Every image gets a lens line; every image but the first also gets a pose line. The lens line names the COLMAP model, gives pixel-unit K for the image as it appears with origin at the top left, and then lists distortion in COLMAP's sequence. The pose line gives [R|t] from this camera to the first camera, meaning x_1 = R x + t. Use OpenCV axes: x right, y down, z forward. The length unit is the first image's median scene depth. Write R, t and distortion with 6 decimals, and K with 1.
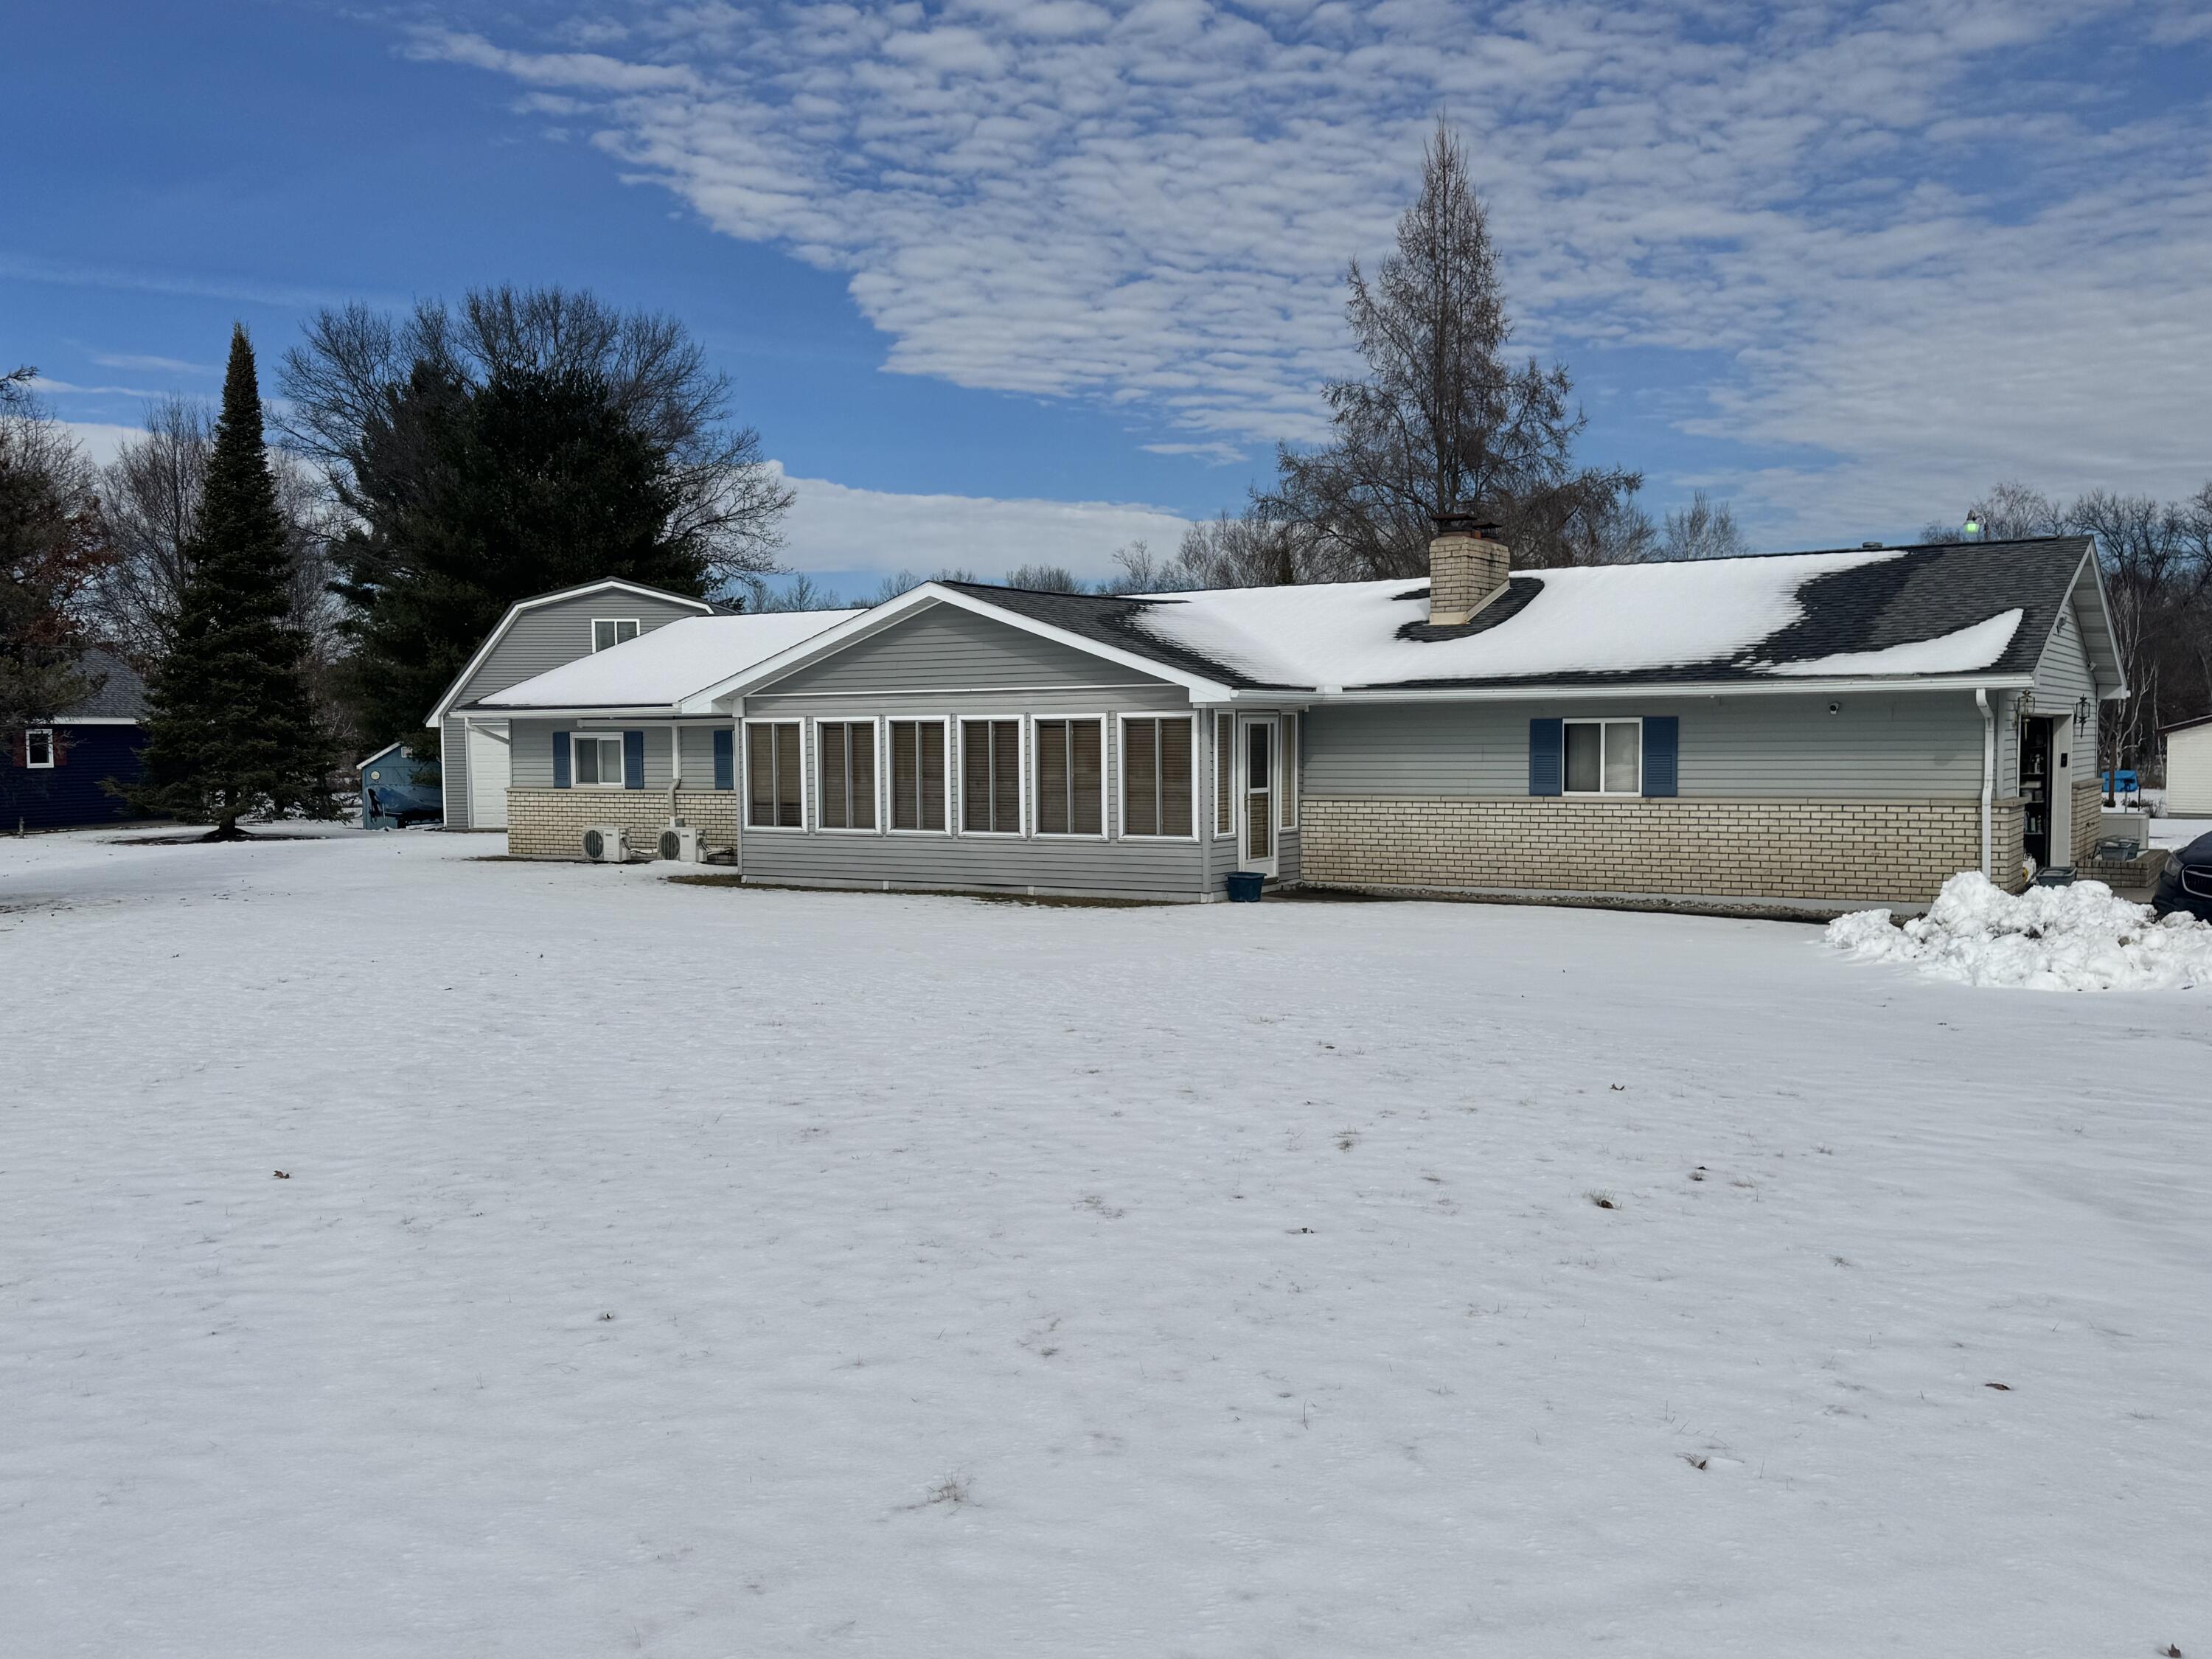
lens RADIAL K [[1919.5, 0, 1090.0], [0, 1919.5, 823.1], [0, 0, 1]] dist [0.161335, 0.004389]
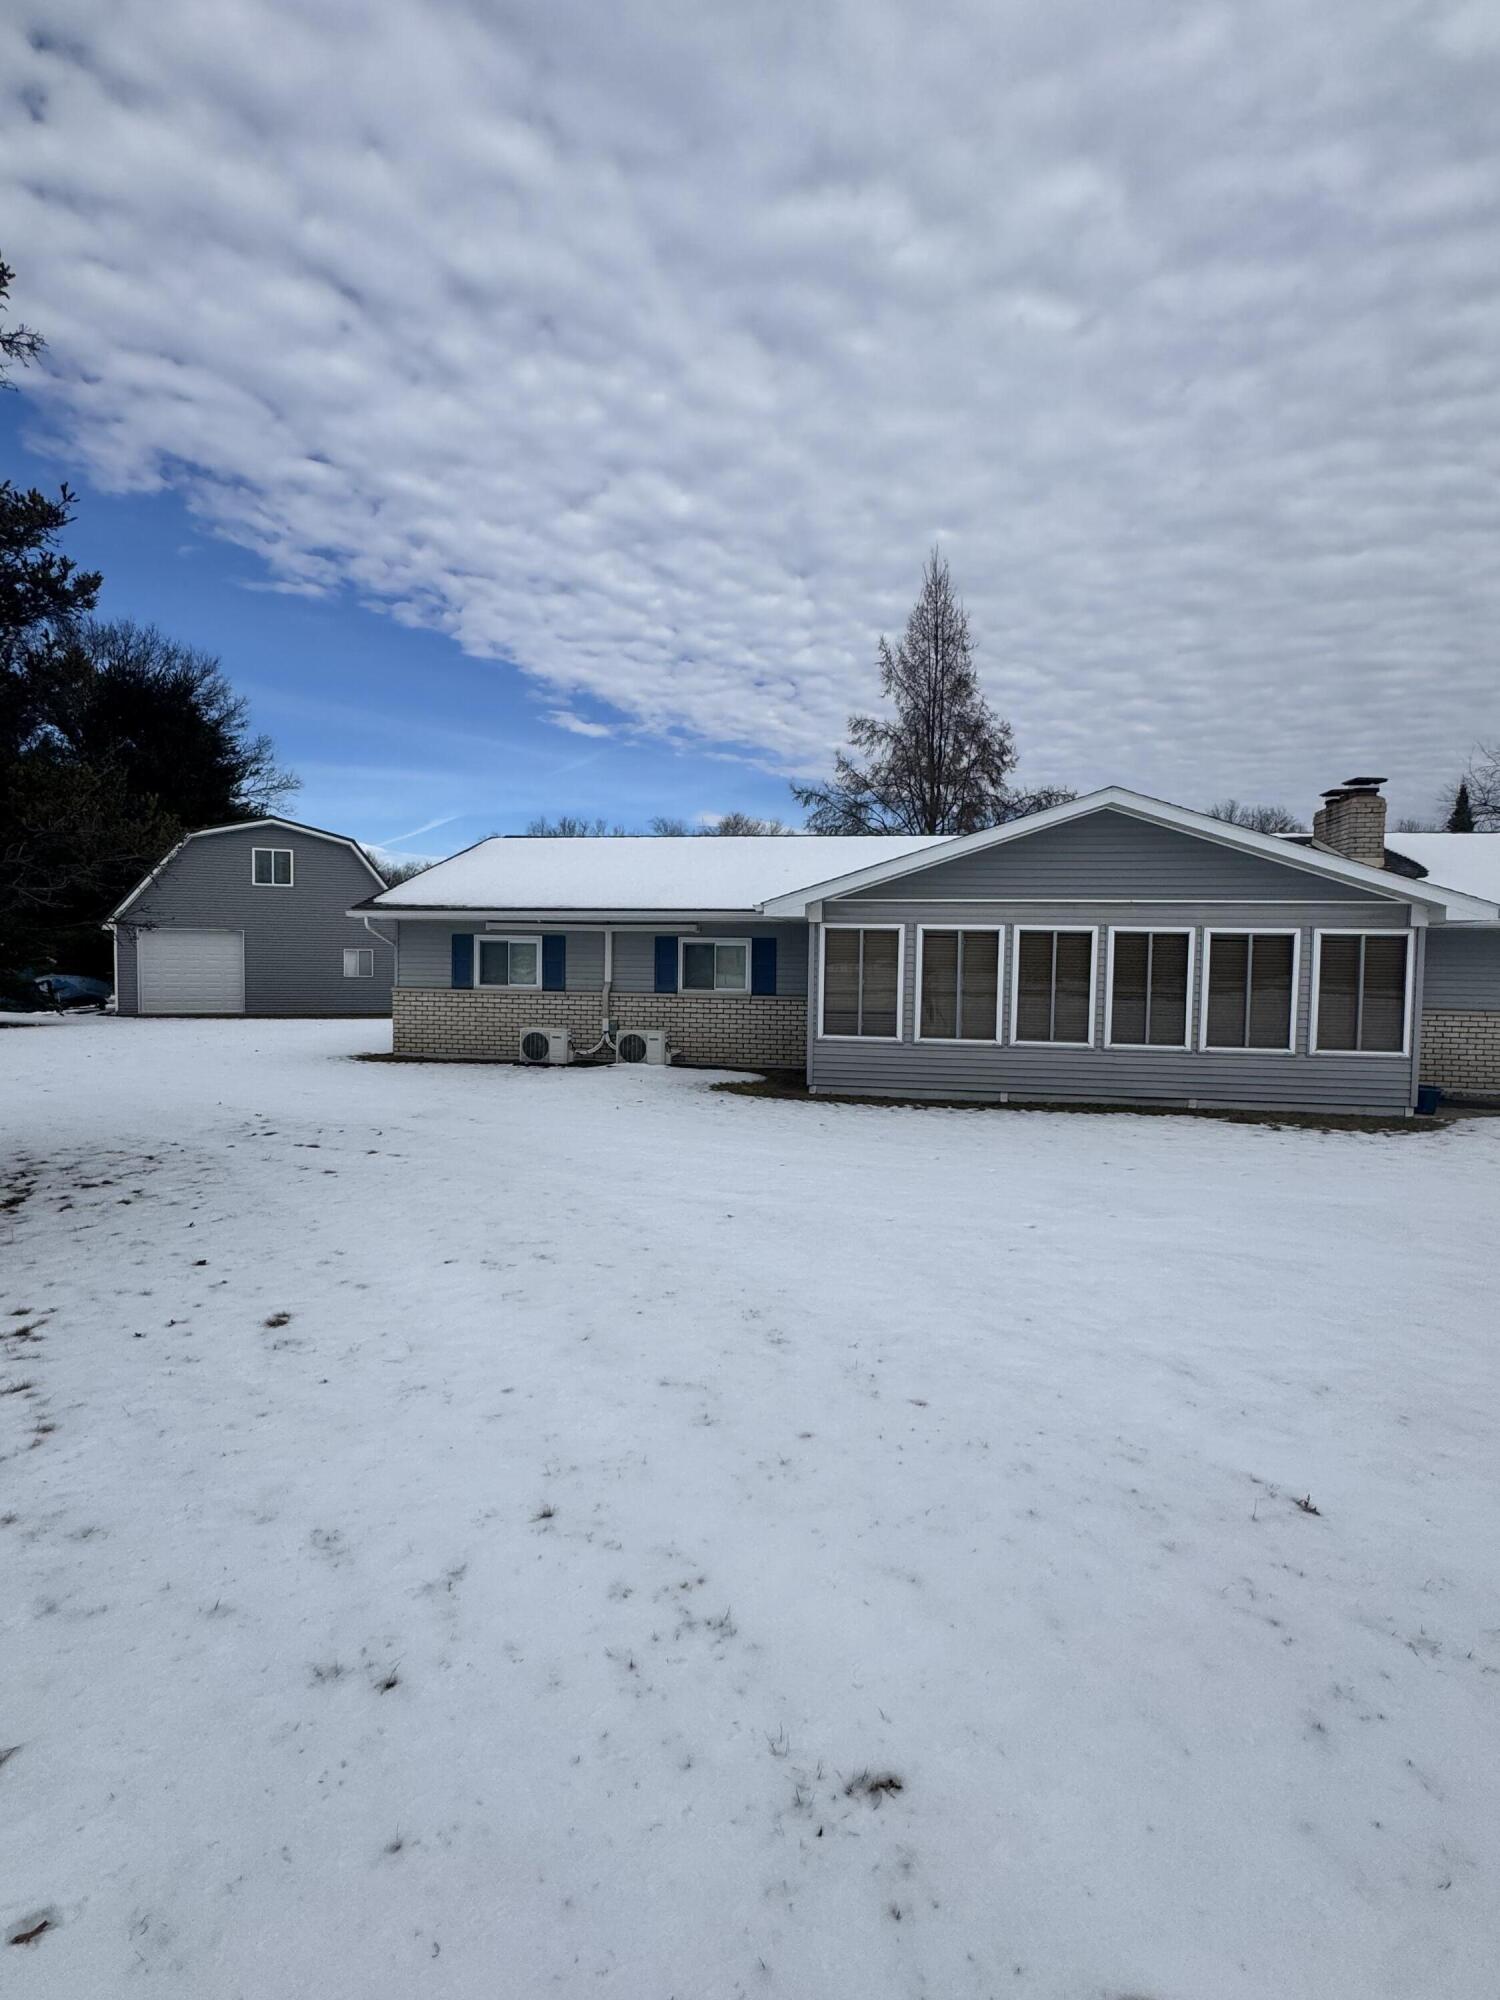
lens RADIAL K [[989.7, 0, 748.2], [0, 989.7, 993.1], [0, 0, 1]] dist [-0.003087, -0.000278]
pose [[0.922011, 0.011665, 0.386989, -0.408420], [-0.007896, 0.999905, -0.011327, -0.013571], [-0.387084, 0.007388, 0.922015, 0.561559]]
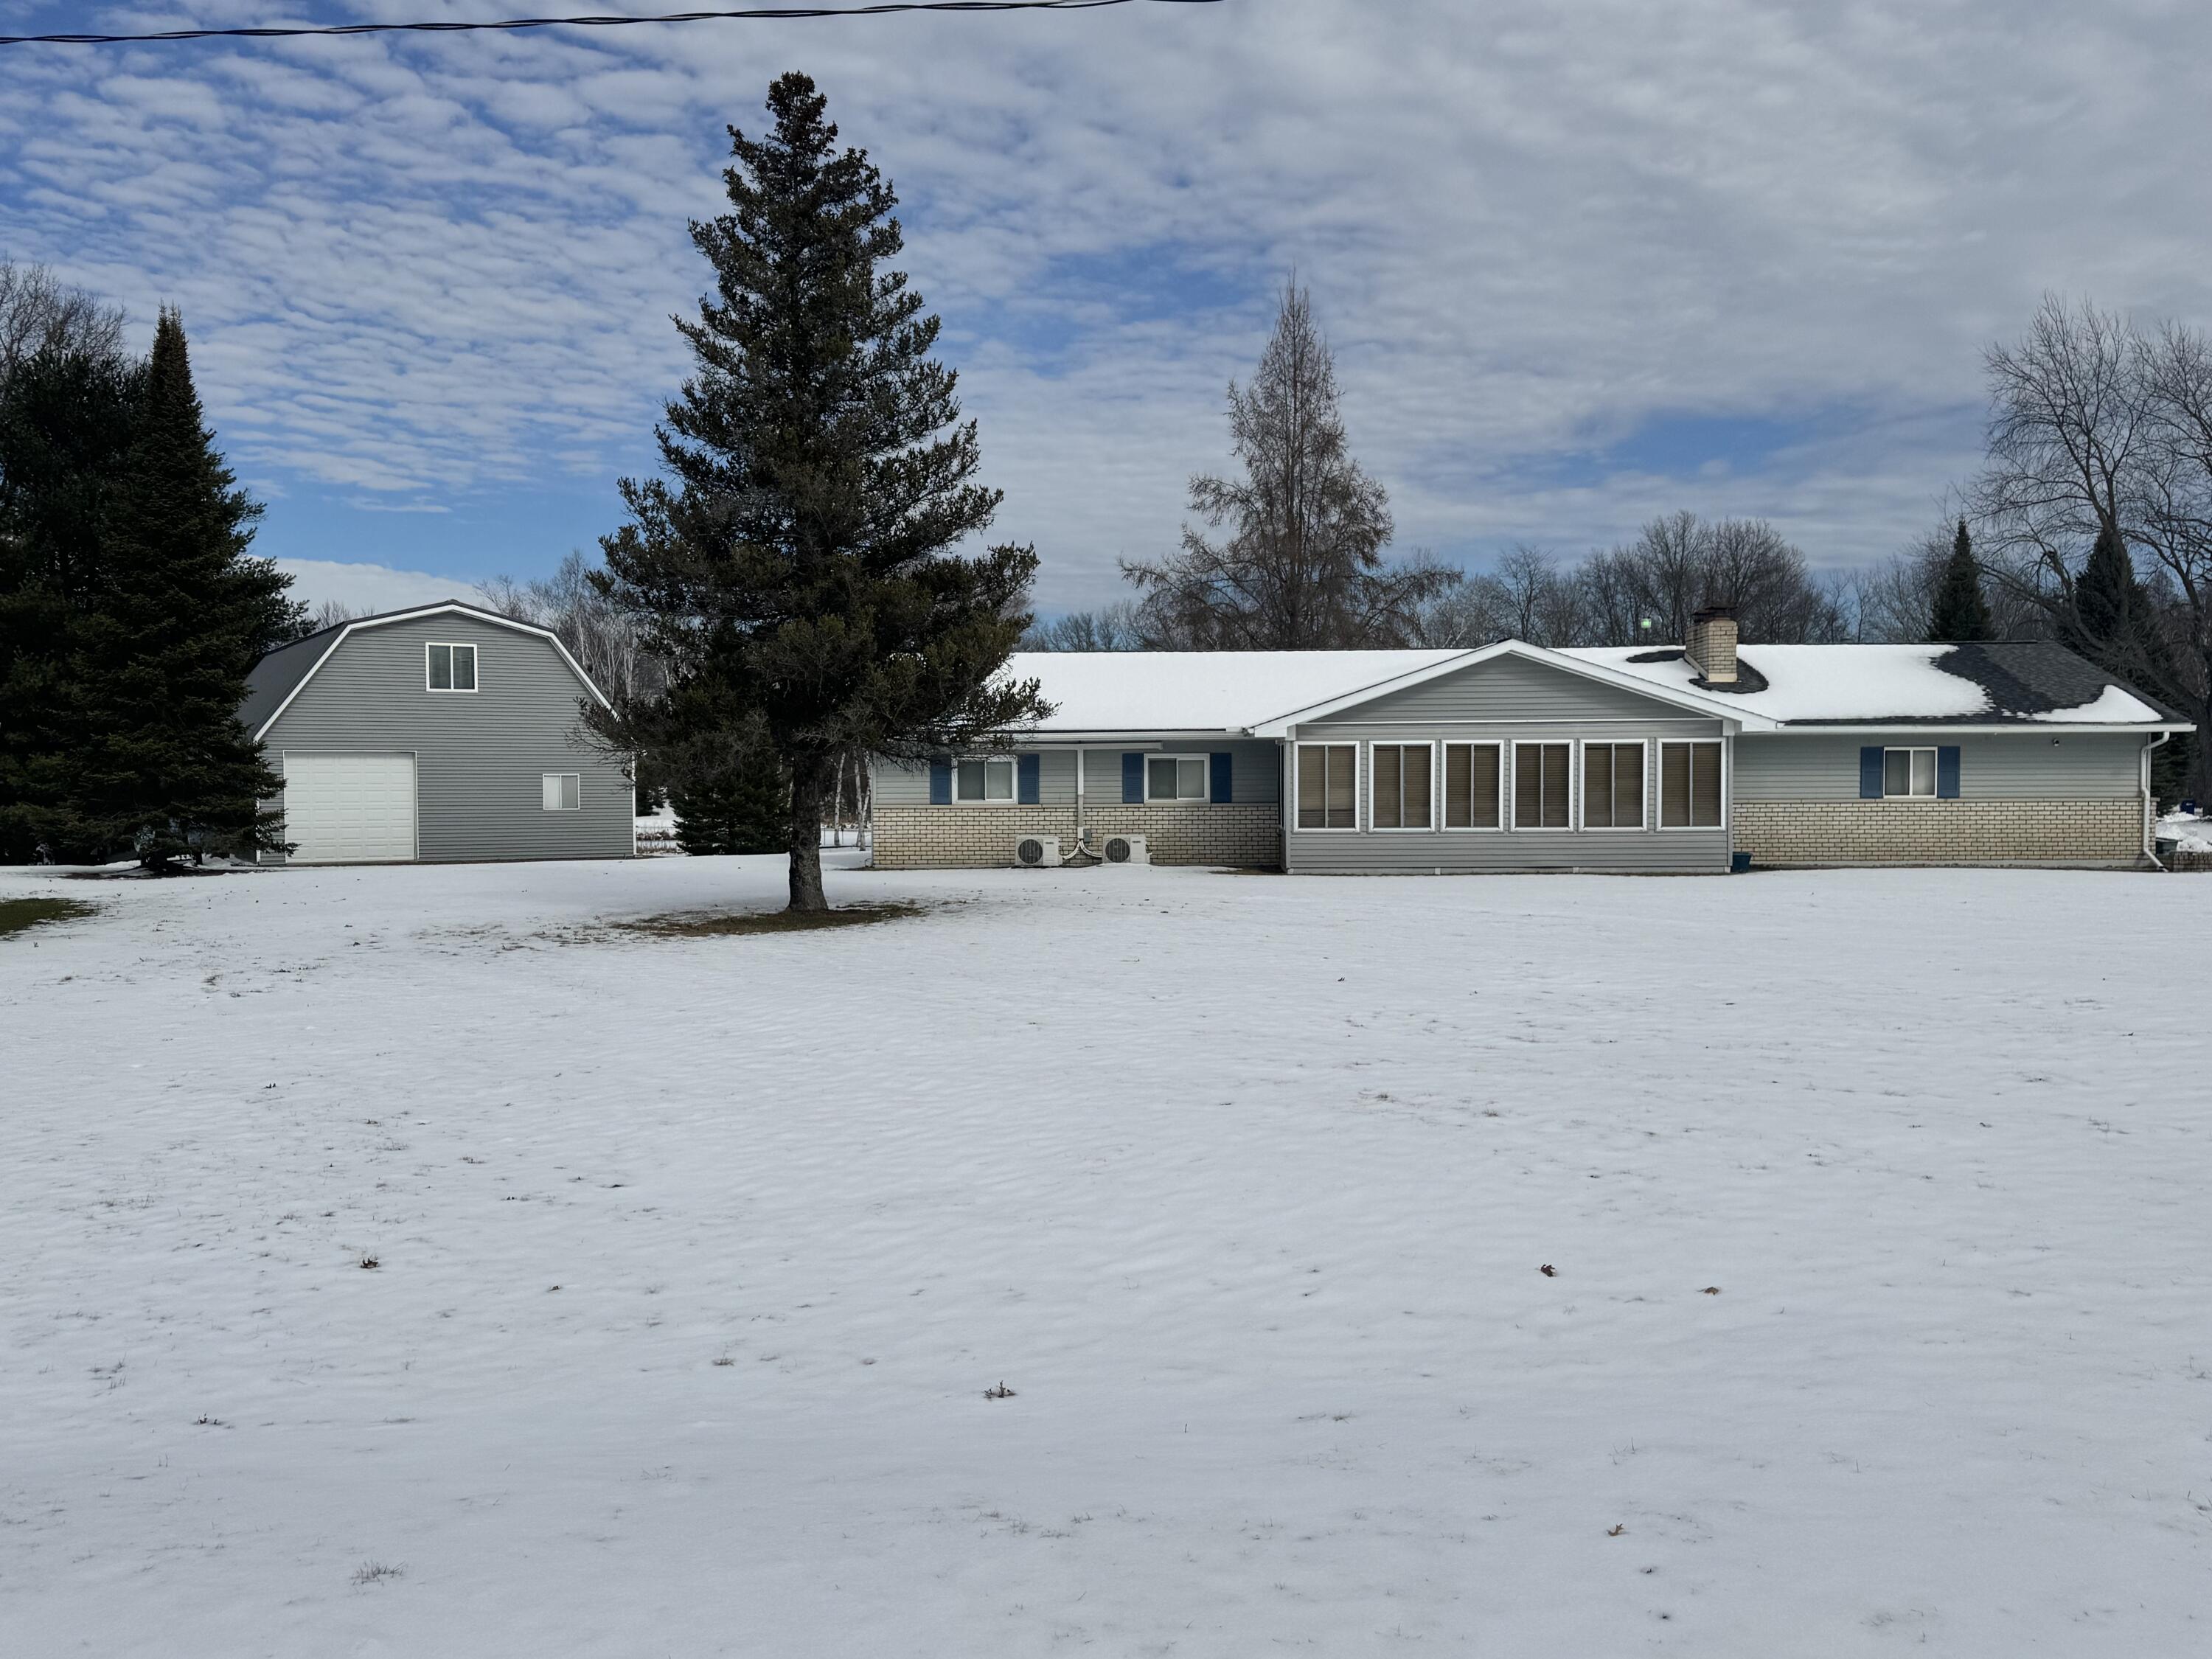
lens RADIAL K [[1919.5, 0, 1114.8], [0, 1919.5, 840.0], [0, 0, 1]] dist [0.161335, 0.004389]
pose [[0.850897, -0.008556, 0.525264, -0.938438], [0.019998, 0.999670, -0.016111, 0.027186], [-0.524952, 0.024213, 0.850787, 0.007570]]
